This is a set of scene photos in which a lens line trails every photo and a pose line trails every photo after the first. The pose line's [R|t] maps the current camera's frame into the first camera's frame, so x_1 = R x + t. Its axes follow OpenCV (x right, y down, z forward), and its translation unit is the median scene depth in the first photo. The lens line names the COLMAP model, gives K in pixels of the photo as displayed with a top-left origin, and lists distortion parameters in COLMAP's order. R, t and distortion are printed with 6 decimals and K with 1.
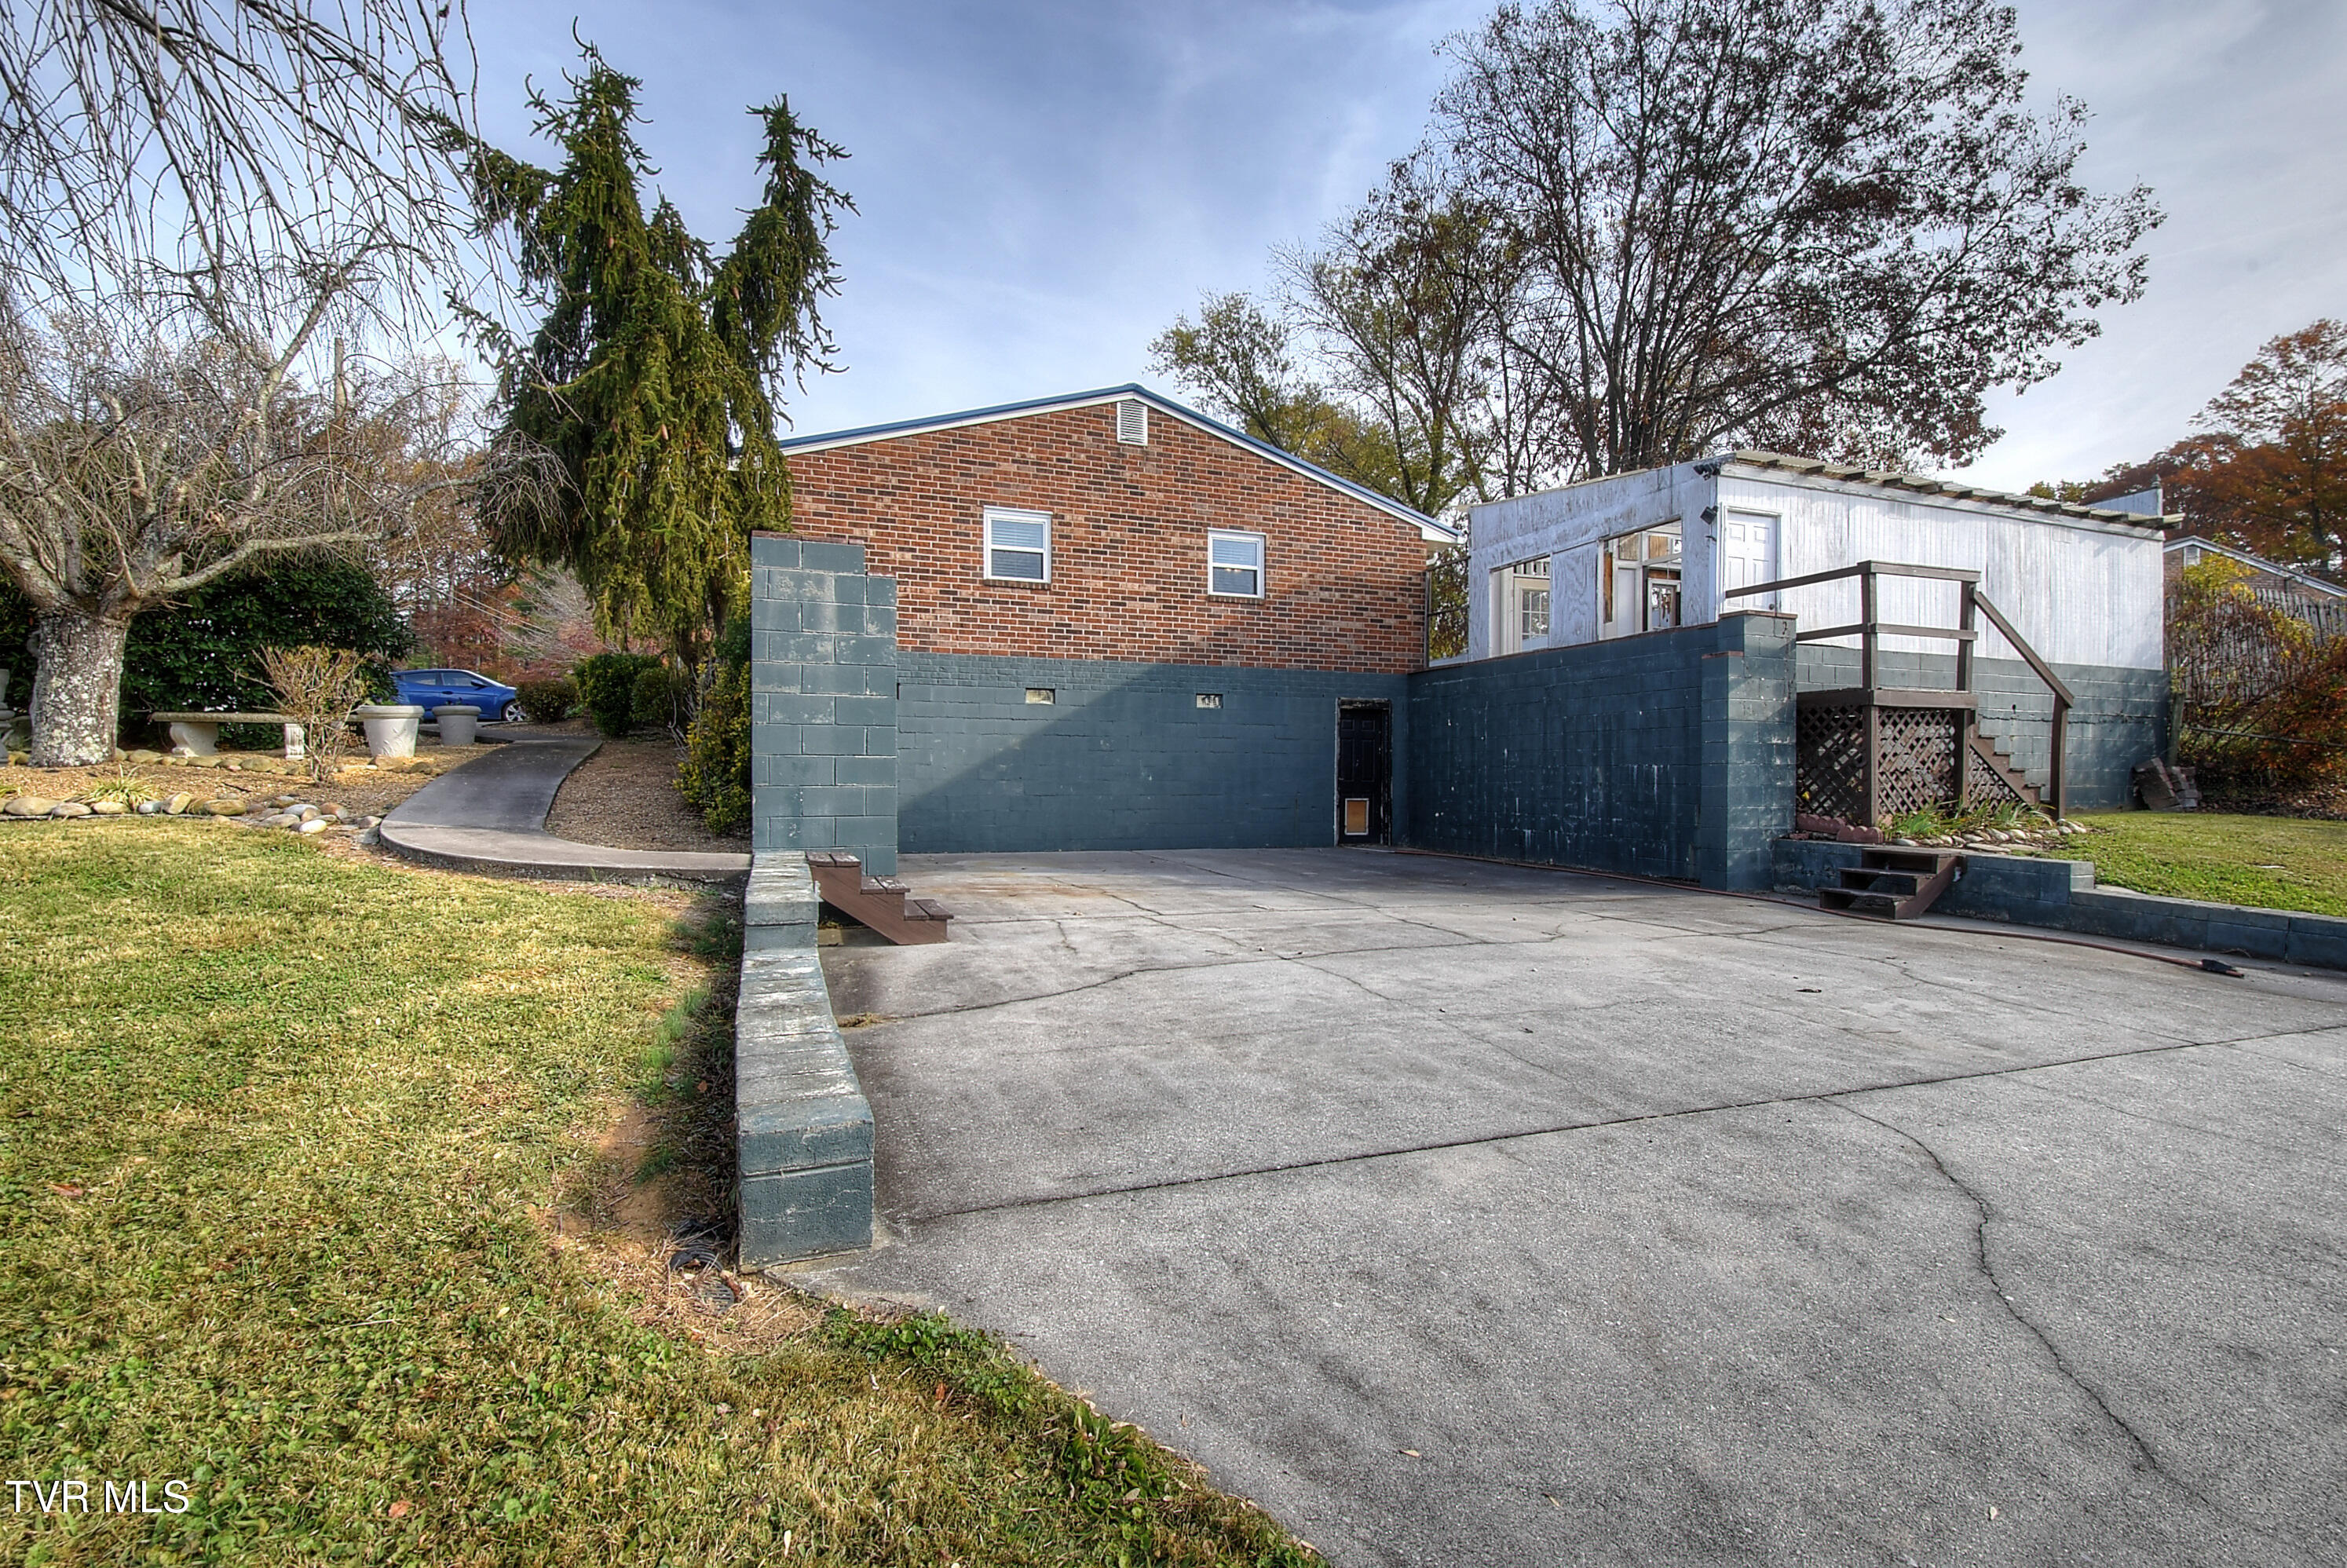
lens RADIAL K [[1044.7, 0, 1172.1], [0, 1044.7, 771.7], [0, 0, 1]] dist [0.000072, -0.007022]
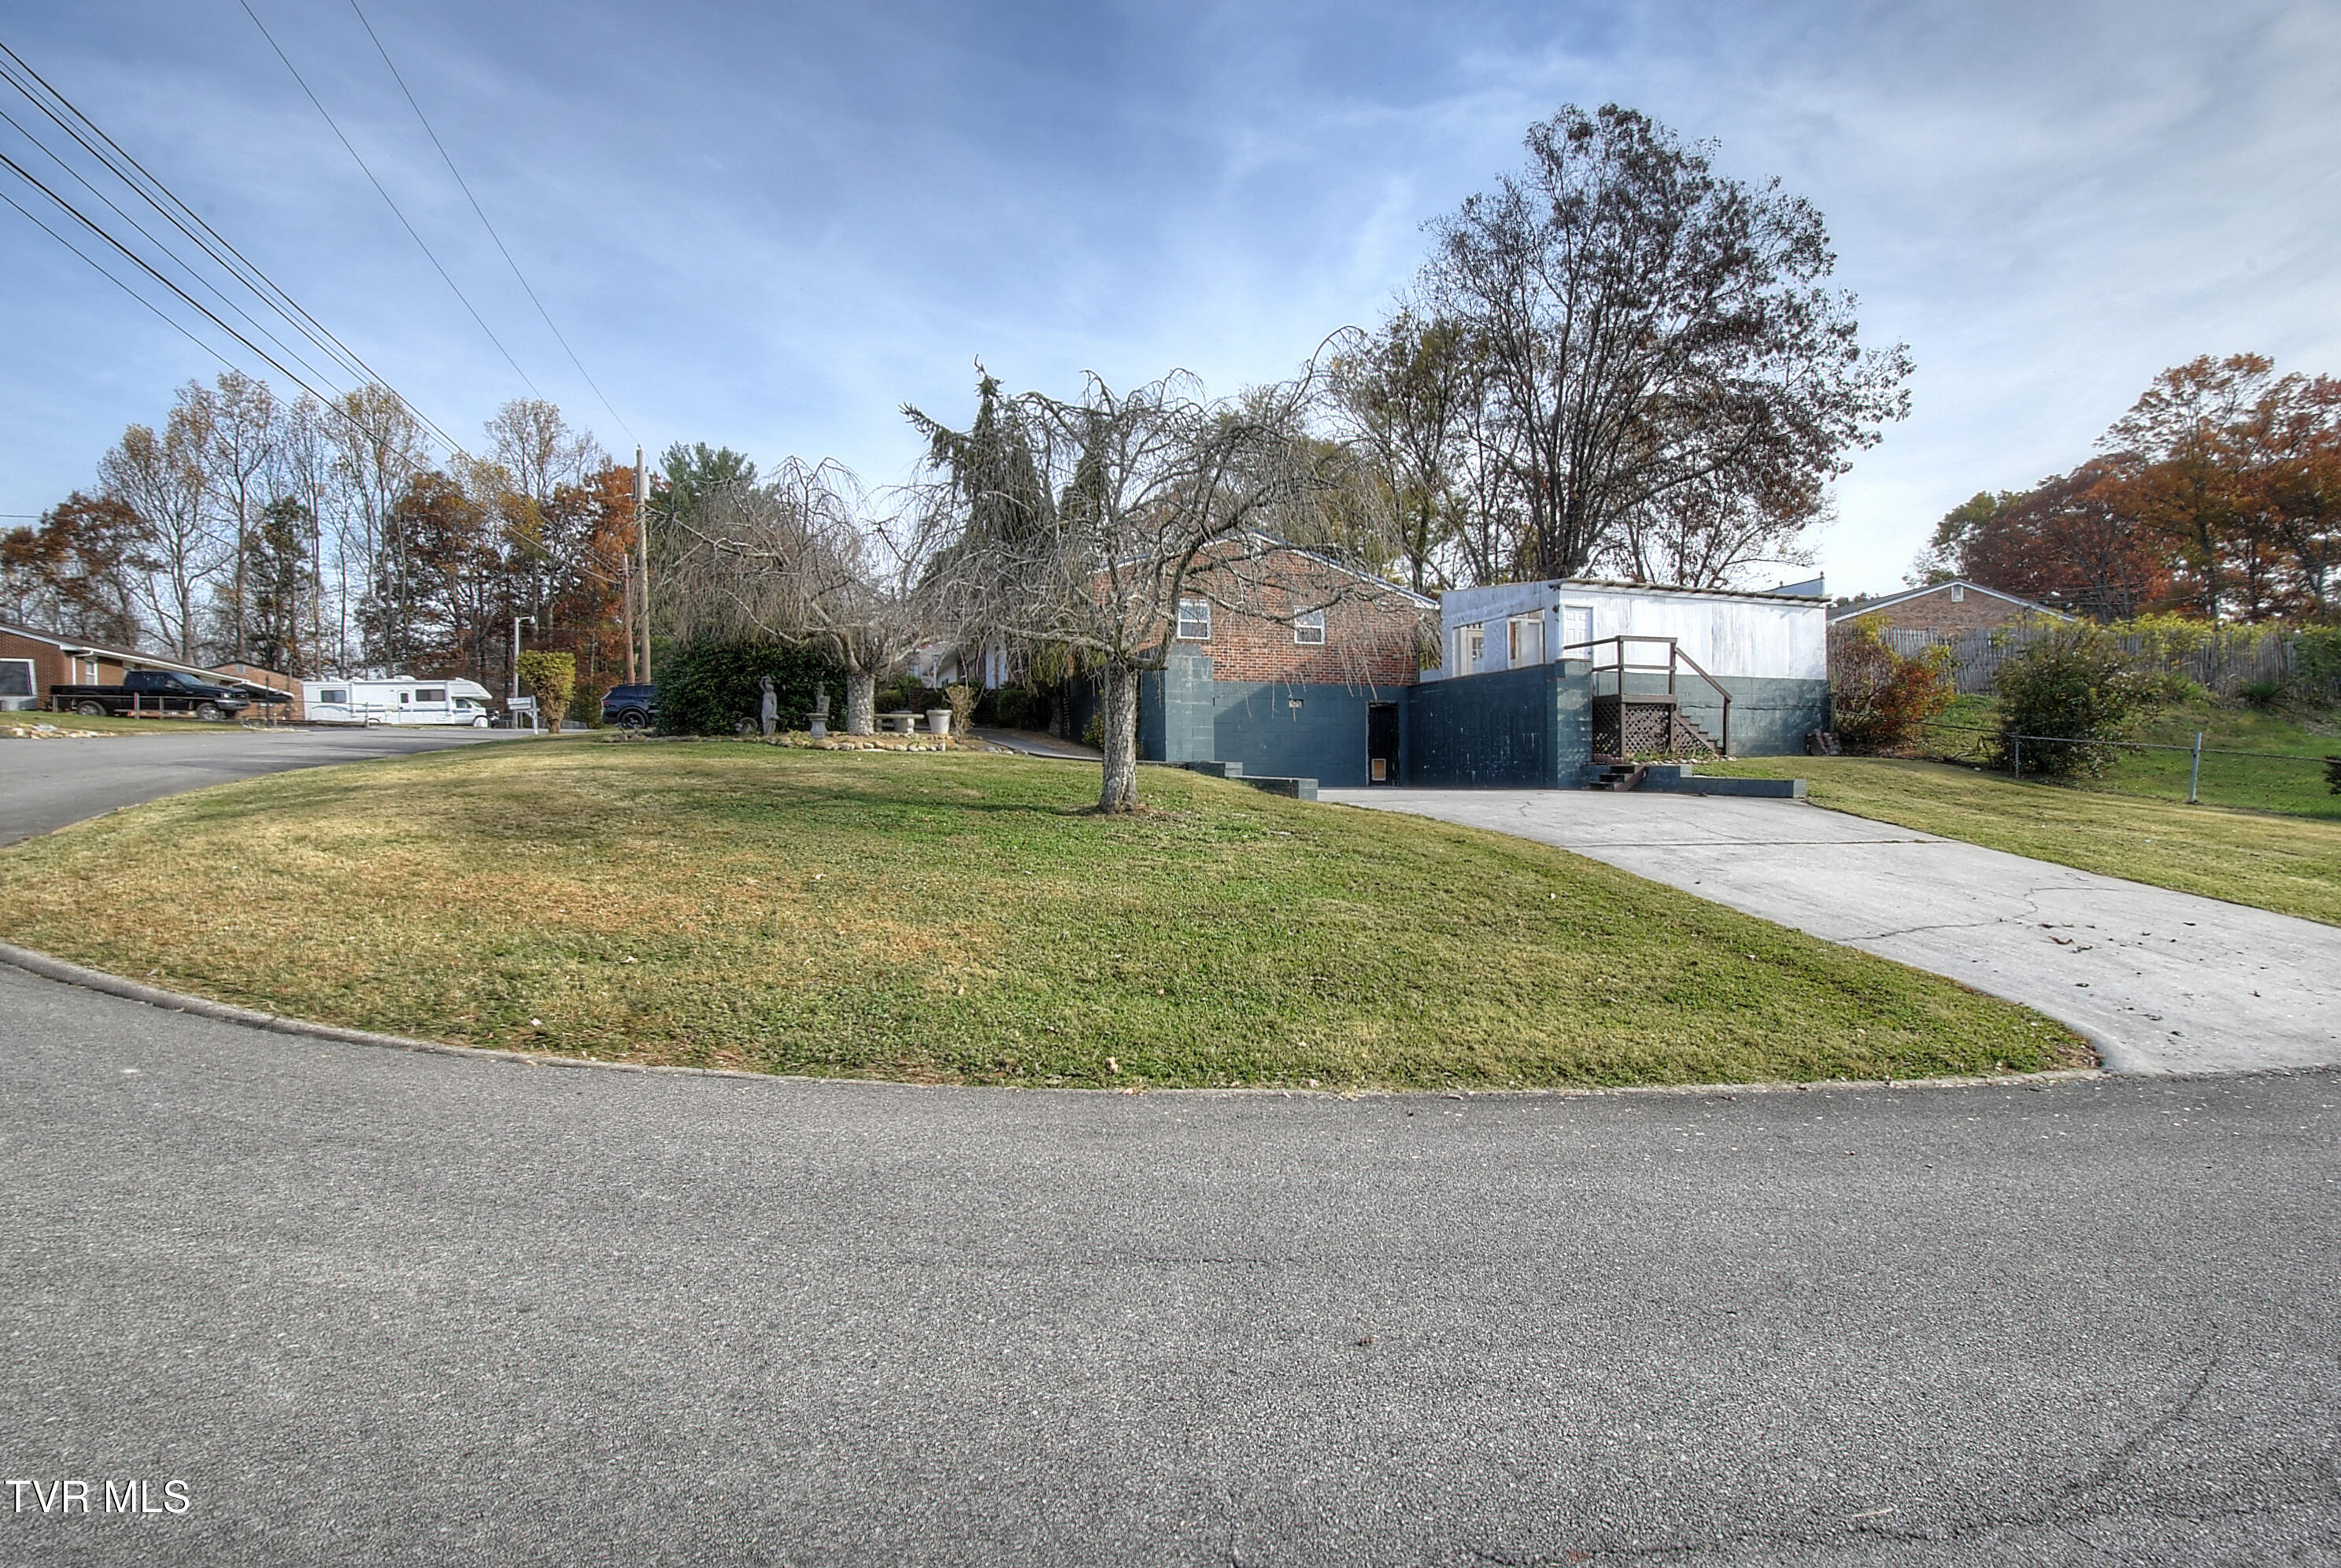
lens RADIAL K [[1036.1, 0, 1183.8], [0, 1036.1, 782.2], [0, 0, 1]] dist [-0.002946, -0.000507]
pose [[0.999840, -0.013042, 0.012253, -0.184364], [0.012936, 0.999878, 0.008725, 0.049803], [-0.012365, -0.008565, 0.999887, -0.782801]]
